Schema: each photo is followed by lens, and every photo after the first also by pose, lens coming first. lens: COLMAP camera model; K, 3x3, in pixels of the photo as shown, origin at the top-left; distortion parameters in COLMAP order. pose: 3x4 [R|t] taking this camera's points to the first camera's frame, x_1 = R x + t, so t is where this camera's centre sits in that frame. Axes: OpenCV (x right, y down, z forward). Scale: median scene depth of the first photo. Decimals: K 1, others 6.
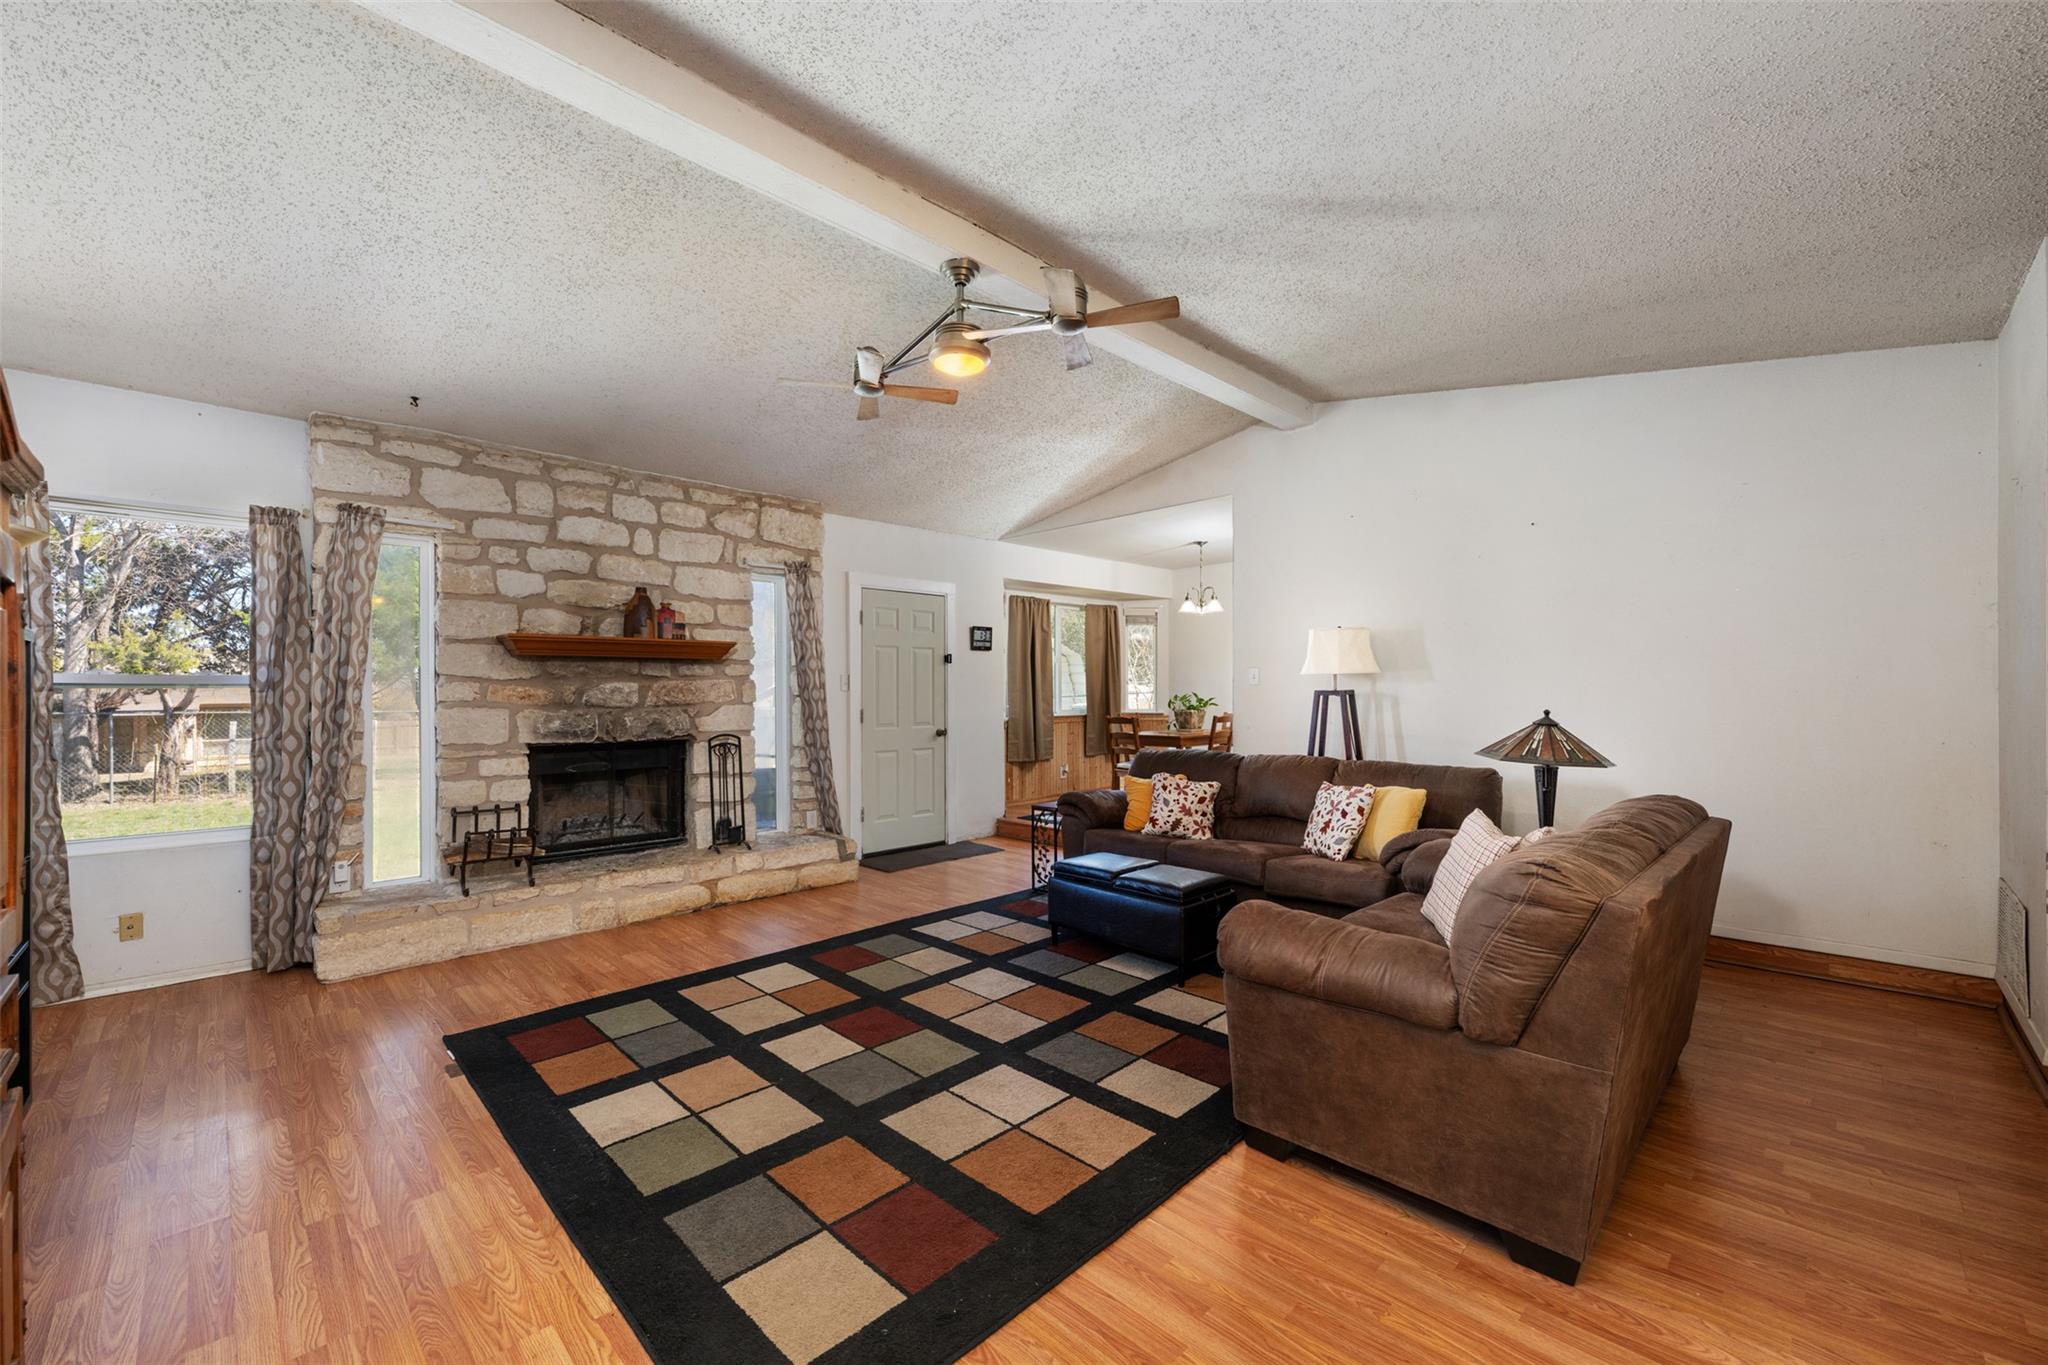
lens RADIAL K [[818.1, 0, 1024.0], [0, 818.1, 682.5], [0, 0, 1]] dist [-0.001843, -0.000286]
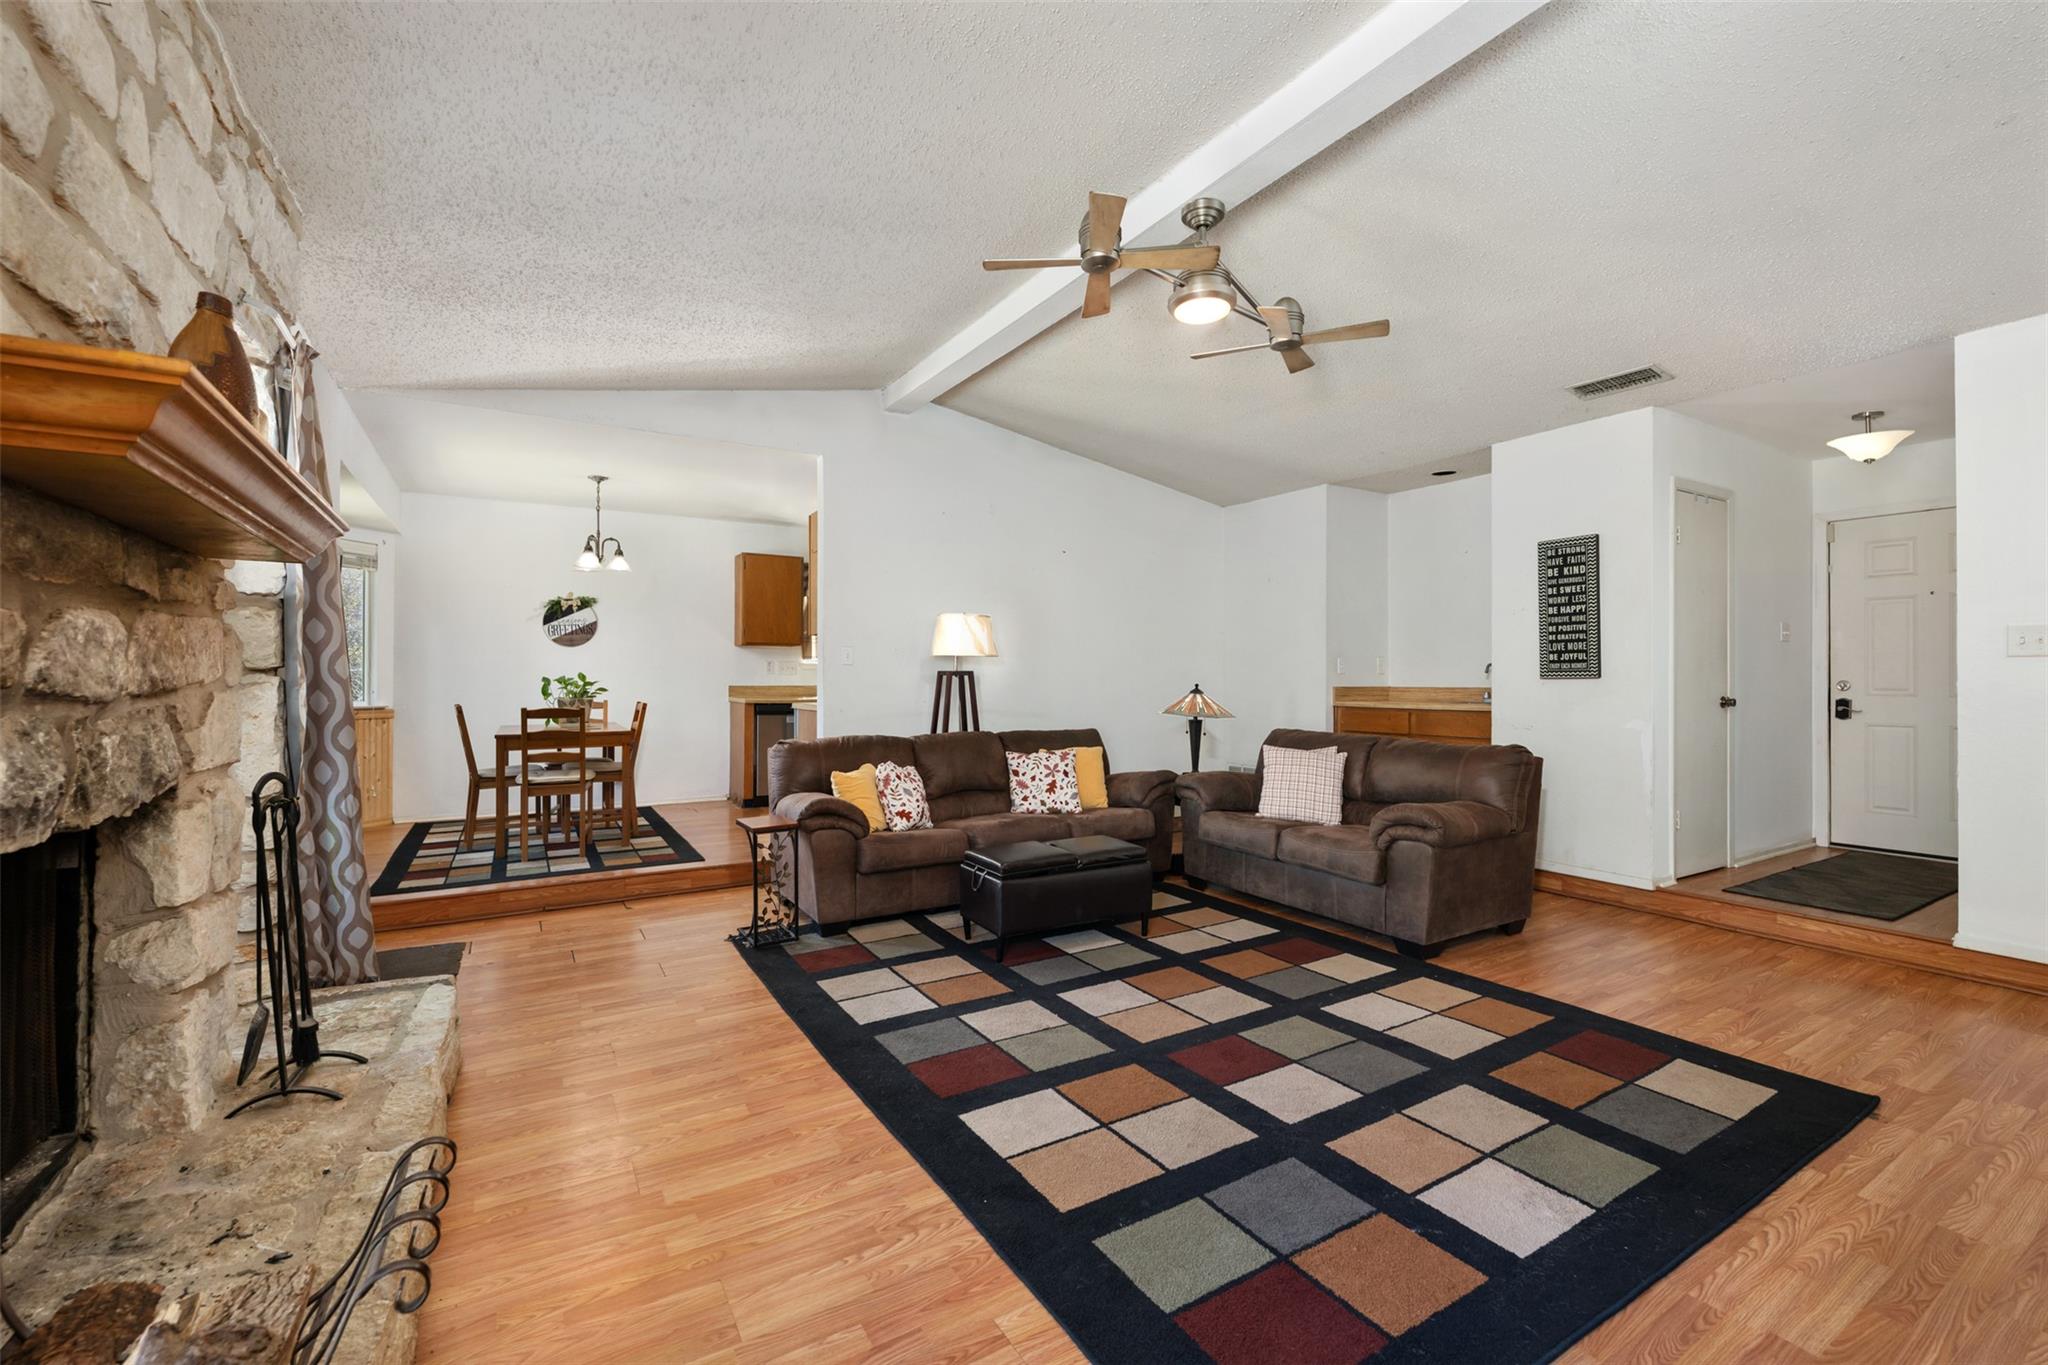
lens RADIAL K [[853.4, 0, 1033.0], [0, 853.4, 676.2], [0, 0, 1]] dist [-0.000806, -0.000188]
pose [[0.231766, 0.006321, 0.972751, -0.976252], [-0.011494, 0.999927, -0.003759, 0.028118], [-0.972704, -0.010310, 0.231821, 0.893388]]
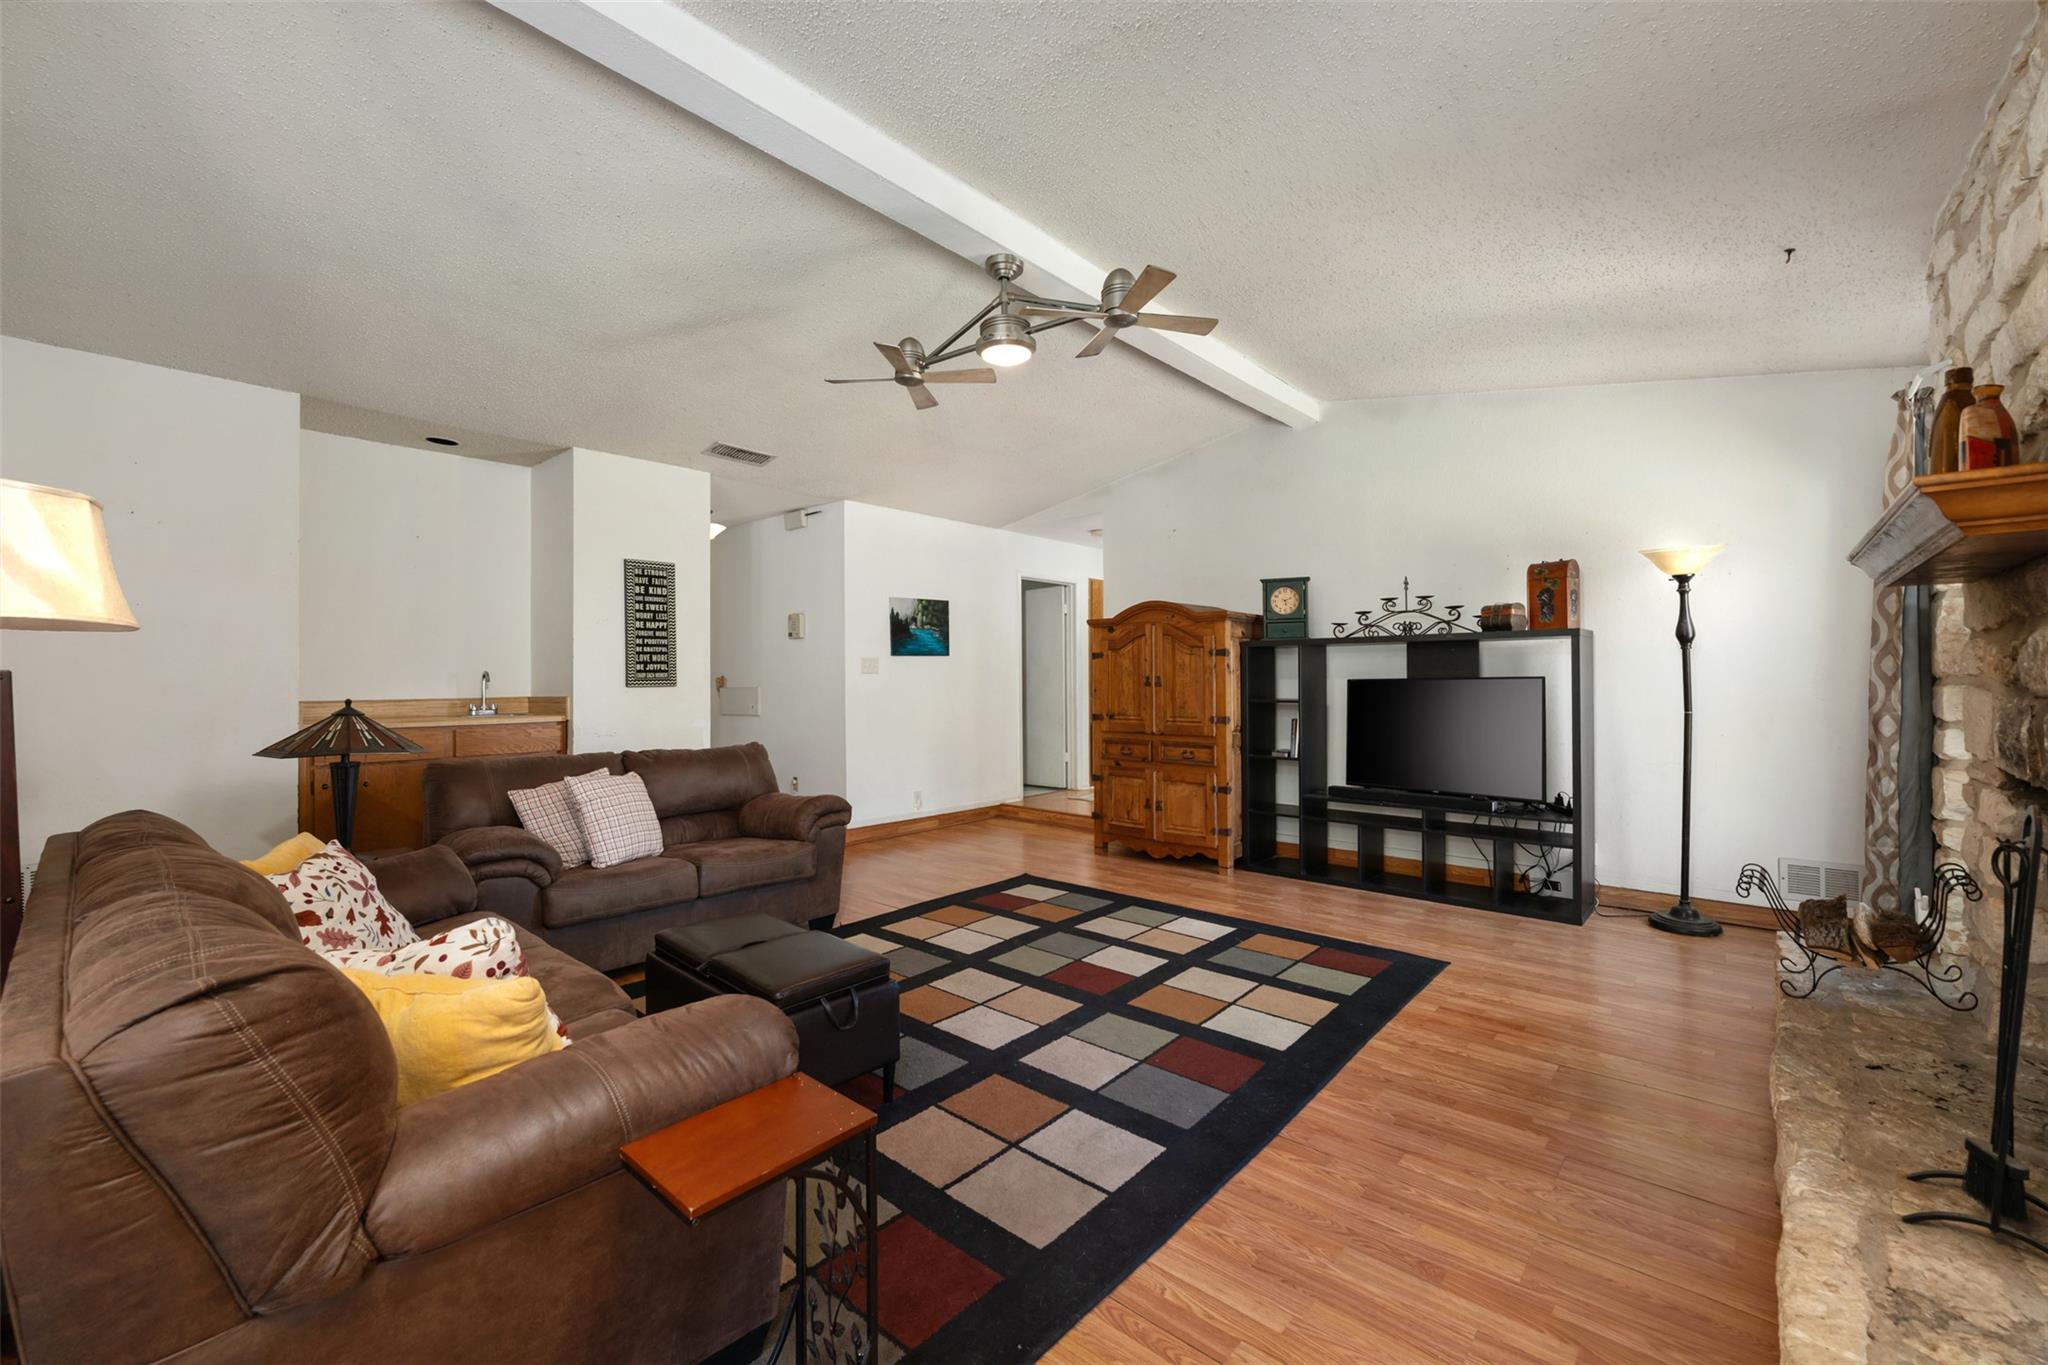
lens RADIAL K [[818.1, 0, 1024.0], [0, 818.1, 682.5], [0, 0, 1]] dist [-0.001843, -0.000286]
pose [[-0.998332, 0.011609, -0.056559, -0.035466], [0.012206, 0.999873, -0.010222, 0.032573], [0.056433, -0.010896, -0.998347, 1.875495]]
